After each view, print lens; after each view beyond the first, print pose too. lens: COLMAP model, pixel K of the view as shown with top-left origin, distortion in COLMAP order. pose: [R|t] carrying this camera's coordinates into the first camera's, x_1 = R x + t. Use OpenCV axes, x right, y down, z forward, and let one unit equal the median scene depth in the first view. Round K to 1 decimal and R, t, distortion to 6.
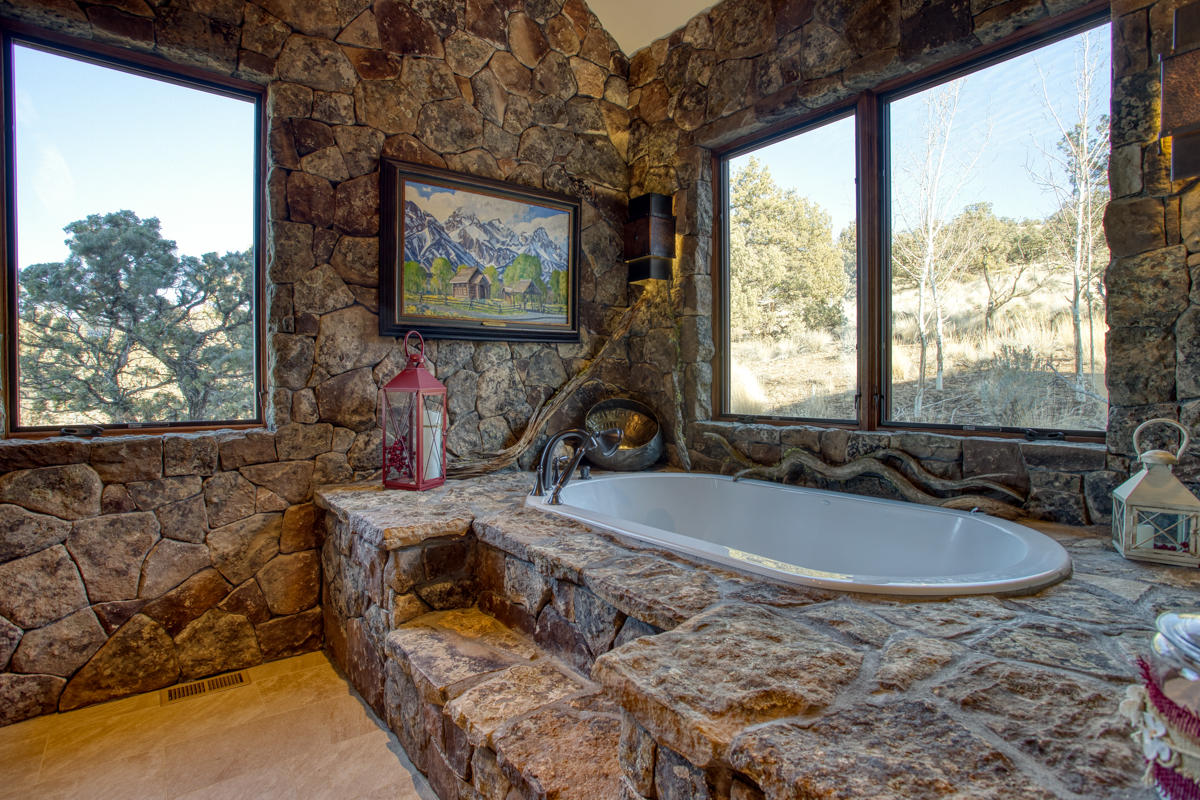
lens RADIAL K [[619.7, 0, 600.0], [0, 619.7, 400.0], [0, 0, 1]] dist [-0.069798, 0.031533]
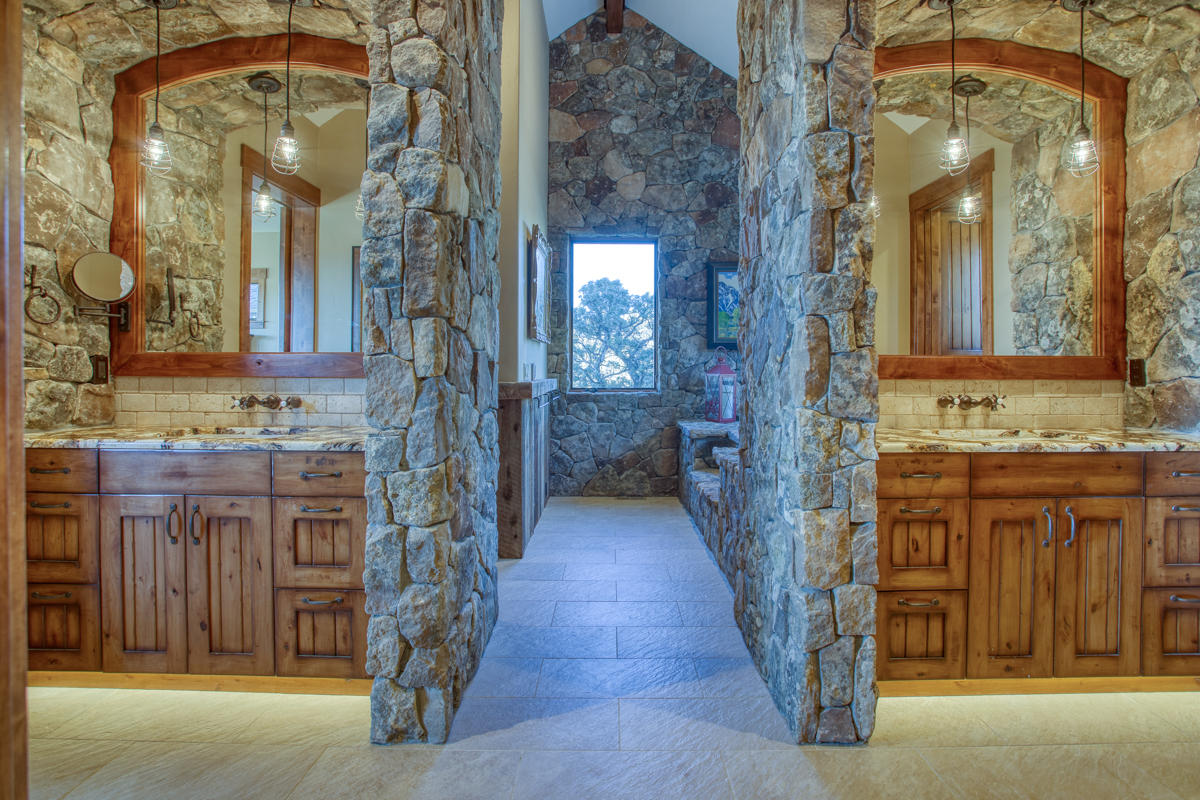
lens RADIAL K [[619.7, 0, 600.0], [0, 619.7, 400.0], [0, 0, 1]] dist [-0.069798, 0.031533]
pose [[0.784507, 0.027819, -0.619496, 0.678510], [-0.016480, 0.999576, 0.024017, 0.025544], [0.619901, -0.008633, 0.784632, -0.891517]]
